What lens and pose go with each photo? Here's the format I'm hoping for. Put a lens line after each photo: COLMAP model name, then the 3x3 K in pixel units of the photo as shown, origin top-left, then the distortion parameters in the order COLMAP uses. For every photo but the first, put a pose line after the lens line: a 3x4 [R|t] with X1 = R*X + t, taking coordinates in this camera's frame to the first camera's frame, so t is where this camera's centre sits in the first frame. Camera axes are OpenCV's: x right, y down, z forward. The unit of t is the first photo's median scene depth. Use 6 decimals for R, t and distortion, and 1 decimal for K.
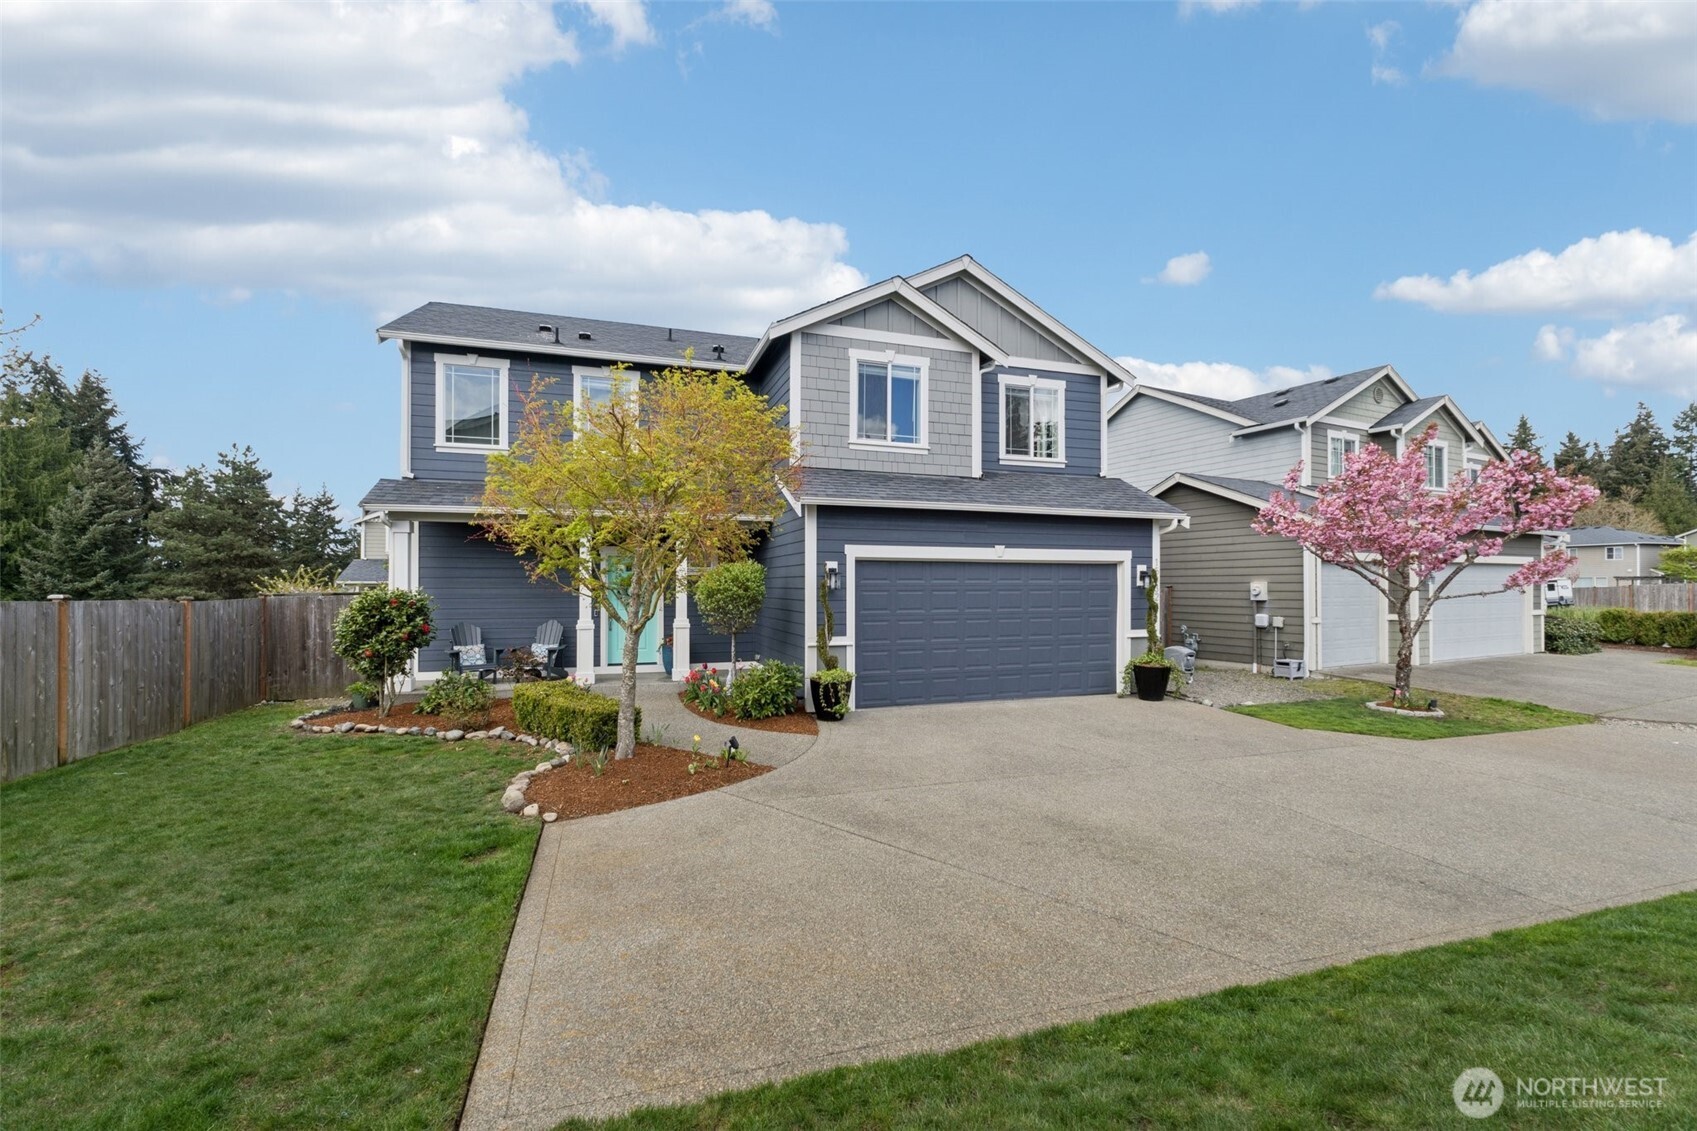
lens RADIAL K [[714.7, 0, 839.6], [0, 714.7, 579.4], [0, 0, 1]] dist [-0.005701, -0.000673]
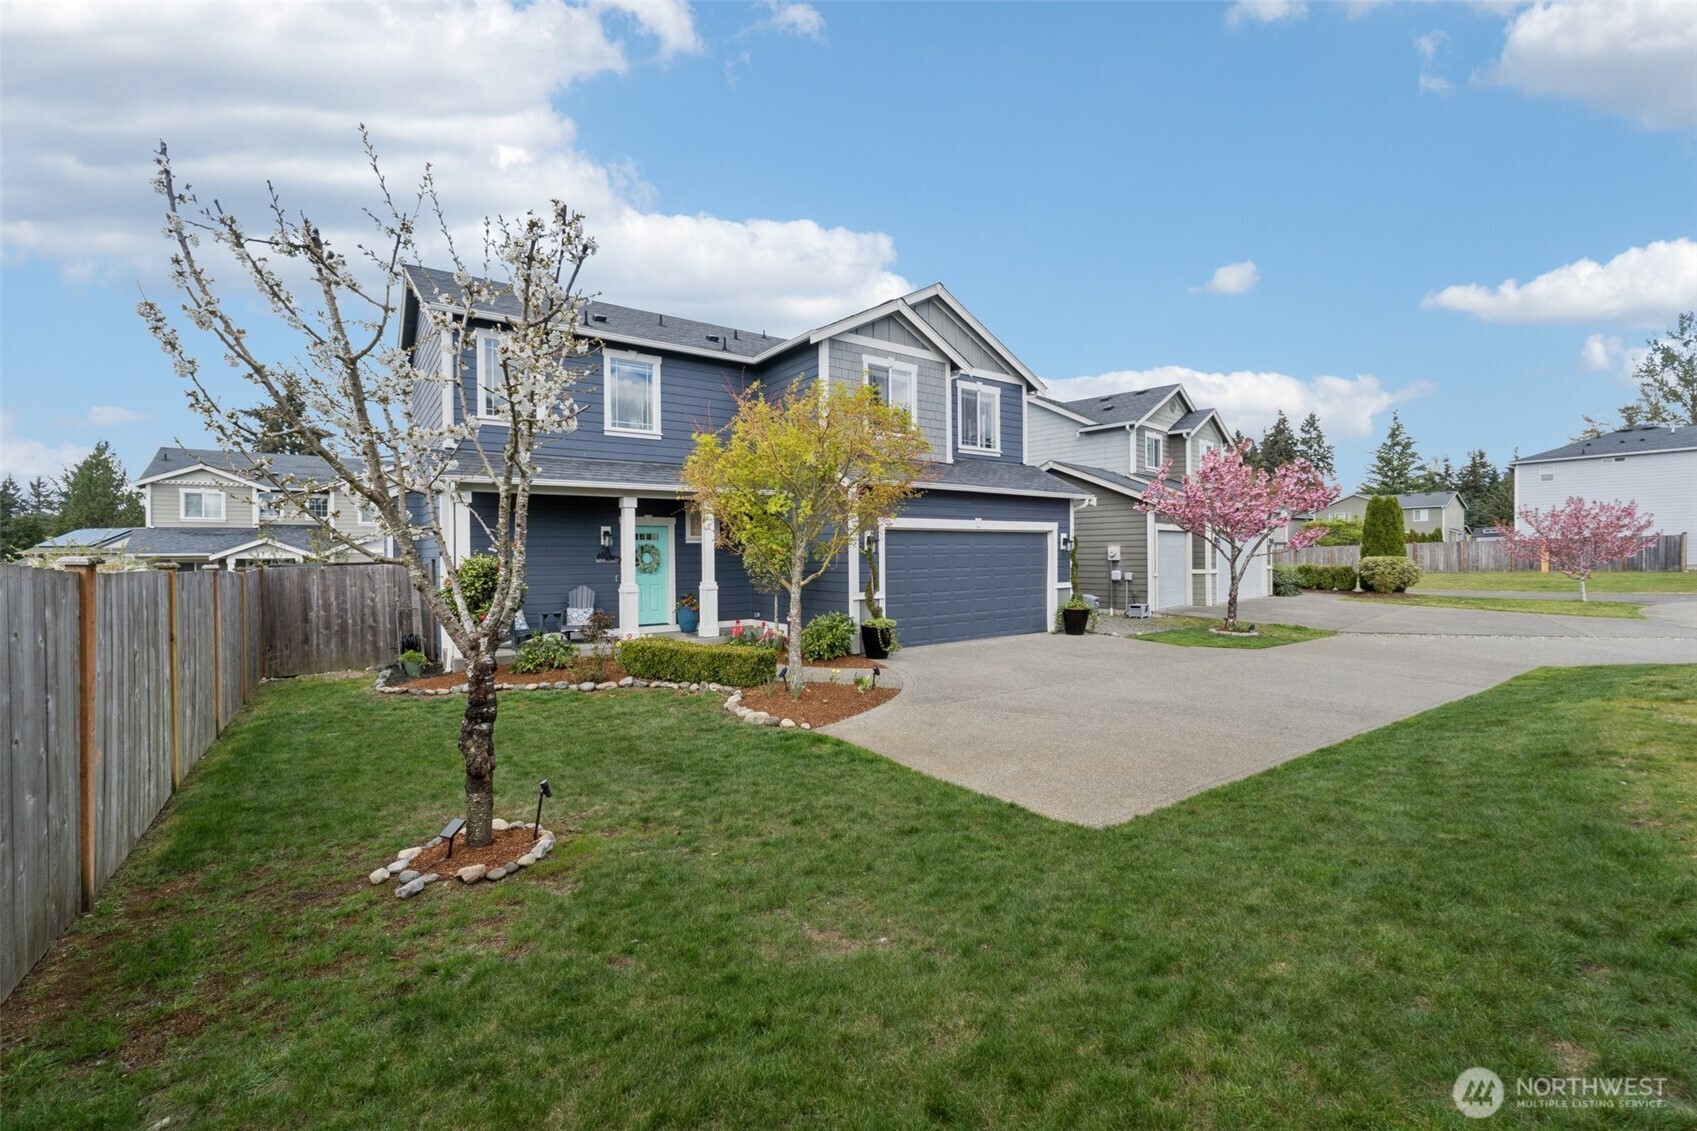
lens RADIAL K [[714.7, 0, 838.5], [0, 714.7, 555.1], [0, 0, 1]] dist [-0.005701, -0.000673]
pose [[0.953658, -0.009537, 0.300743, -0.372960], [0.006558, 0.999919, 0.010915, 0.002313], [-0.300822, -0.008437, 0.953643, -0.134376]]
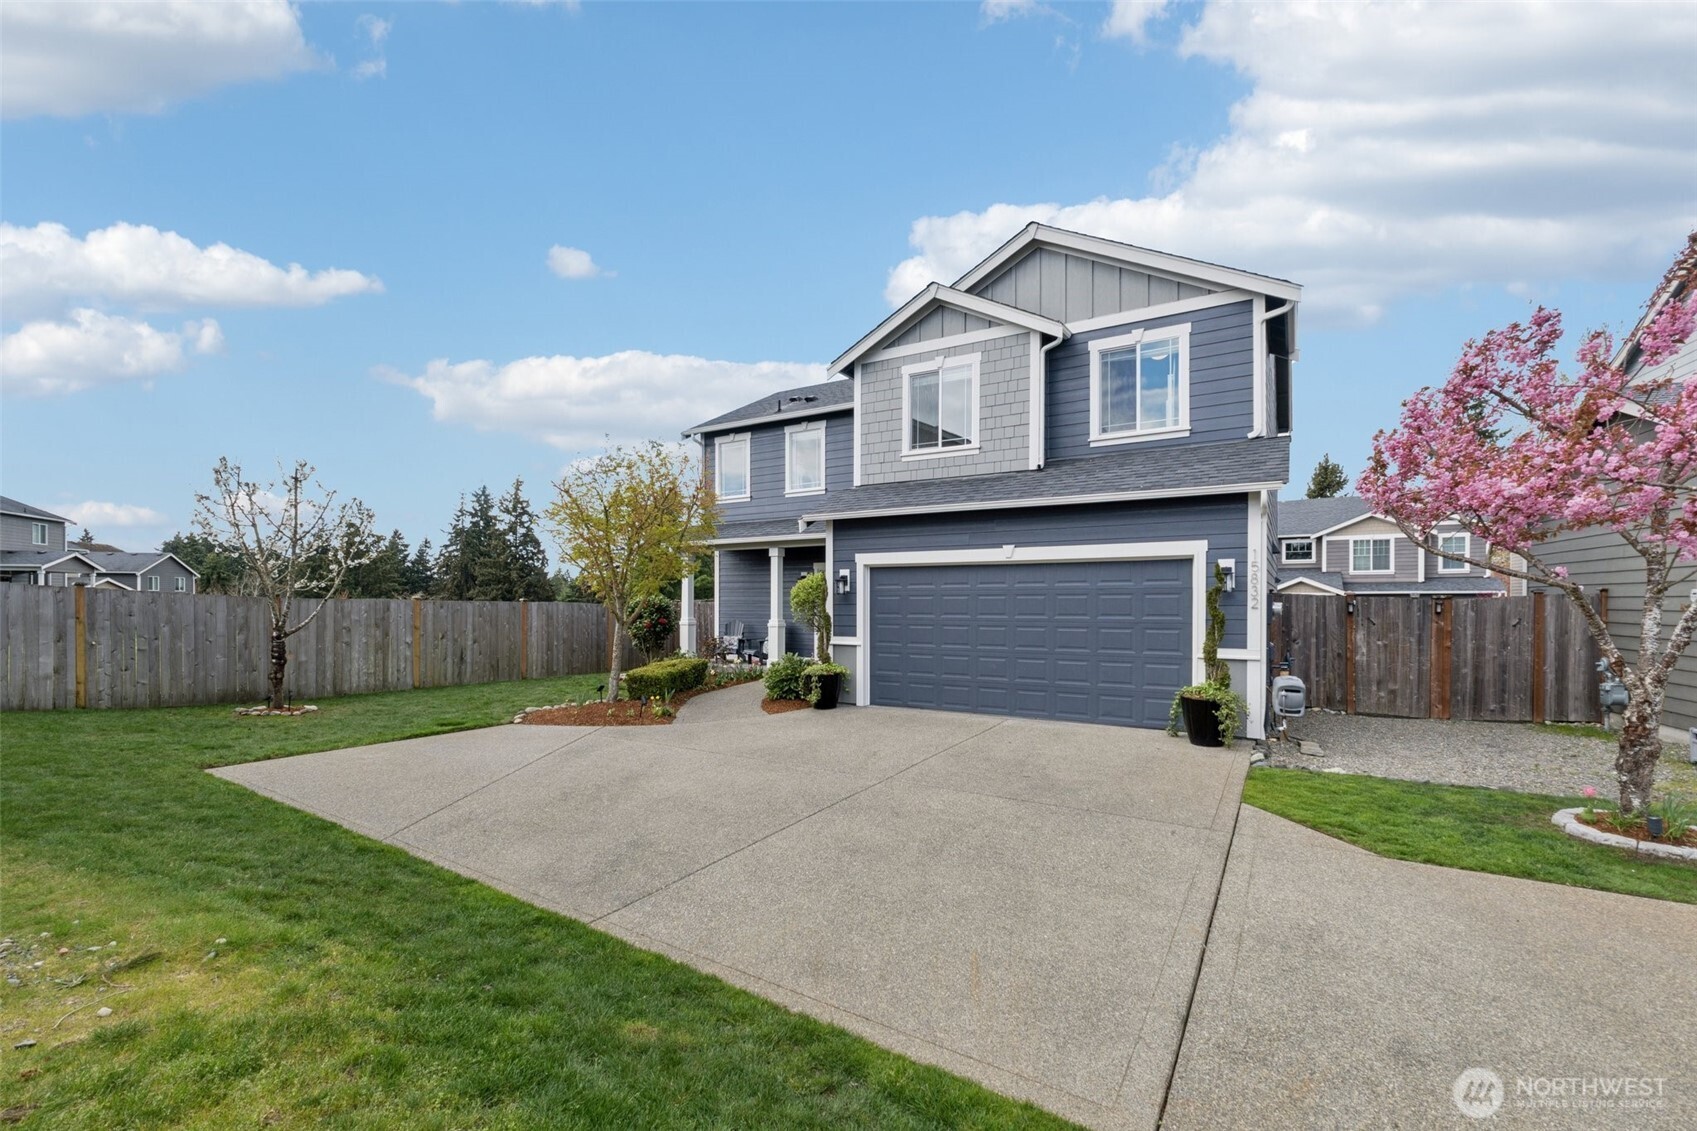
lens RADIAL K [[714.7, 0, 845.5], [0, 714.7, 597.9], [0, 0, 1]] dist [-0.005701, -0.000673]
pose [[0.645115, -0.004201, -0.764074, 0.727973], [0.007623, 0.999971, 0.000939, 0.015853], [0.764048, -0.006430, 0.645128, 0.242376]]
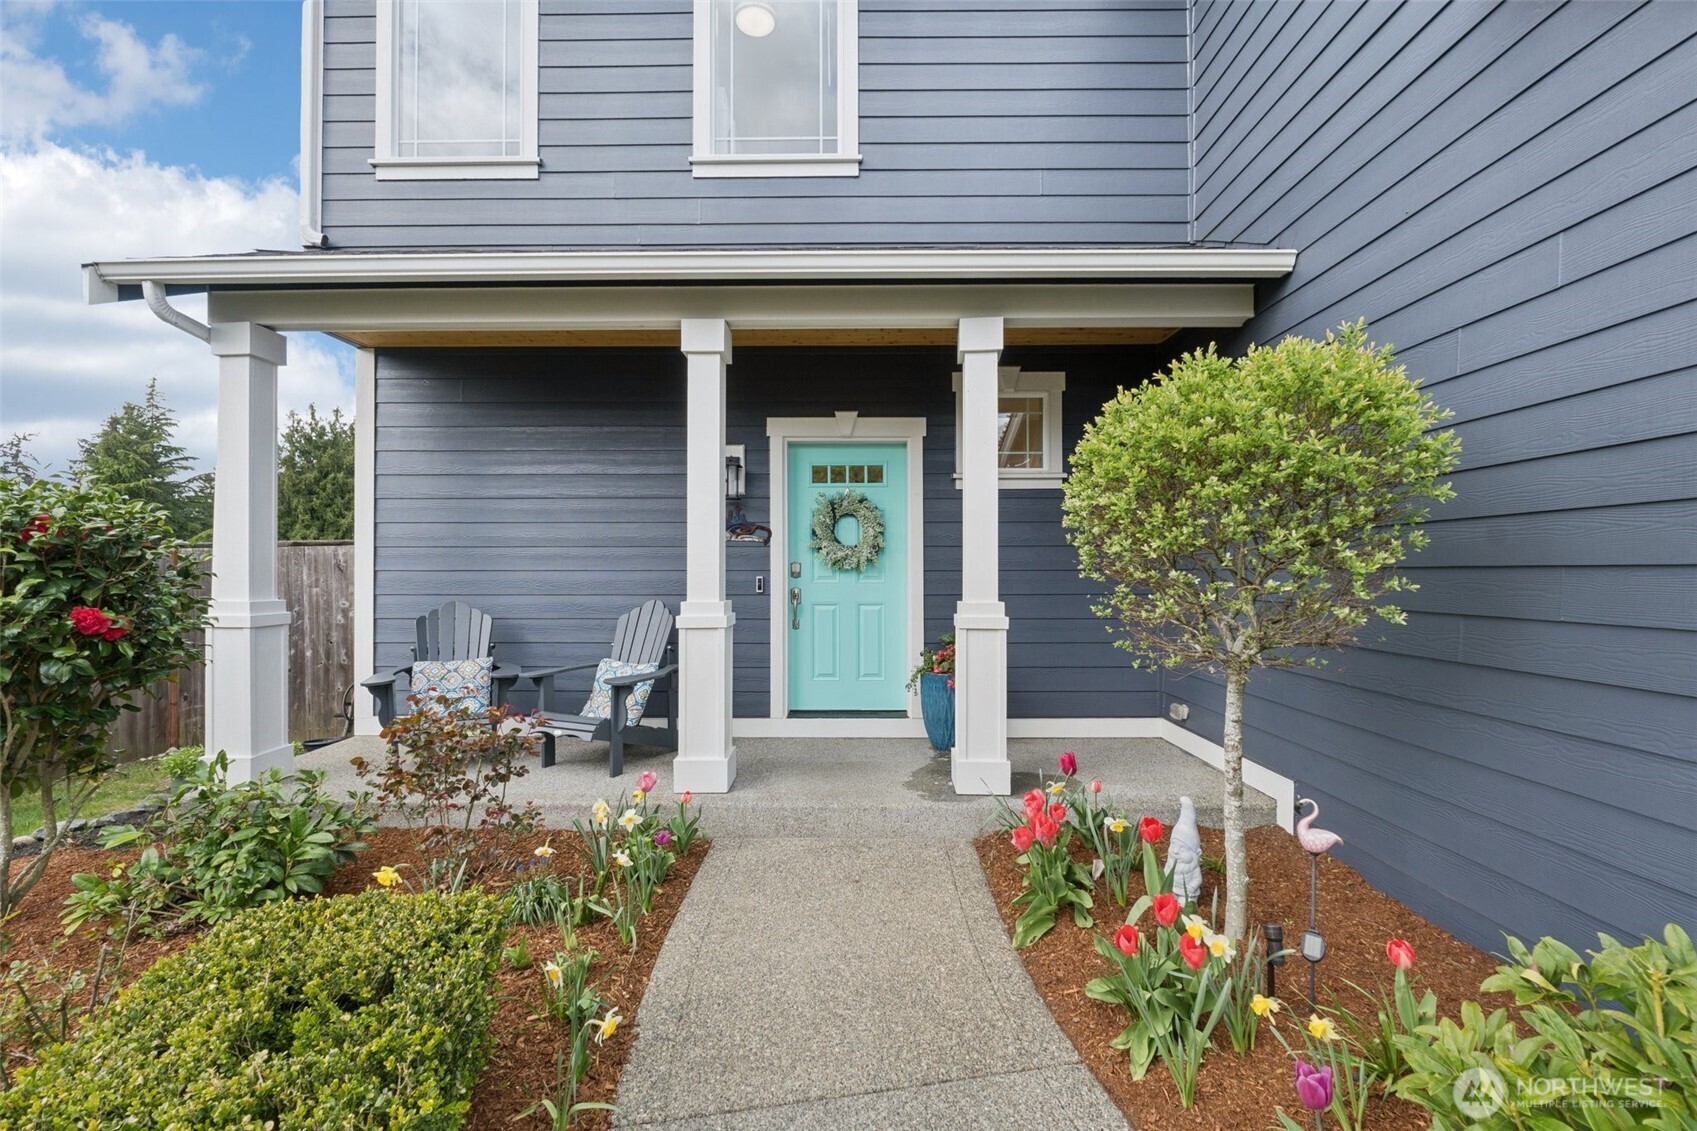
lens RADIAL K [[714.7, 0, 848.7], [0, 714.7, 575.5], [0, 0, 1]] dist [-0.005701, -0.000673]
pose [[0.946965, 0.002026, -0.321329, -0.176945], [0.001679, 0.999935, 0.011251, 0.040465], [0.321331, -0.011194, 0.946901, 0.683706]]
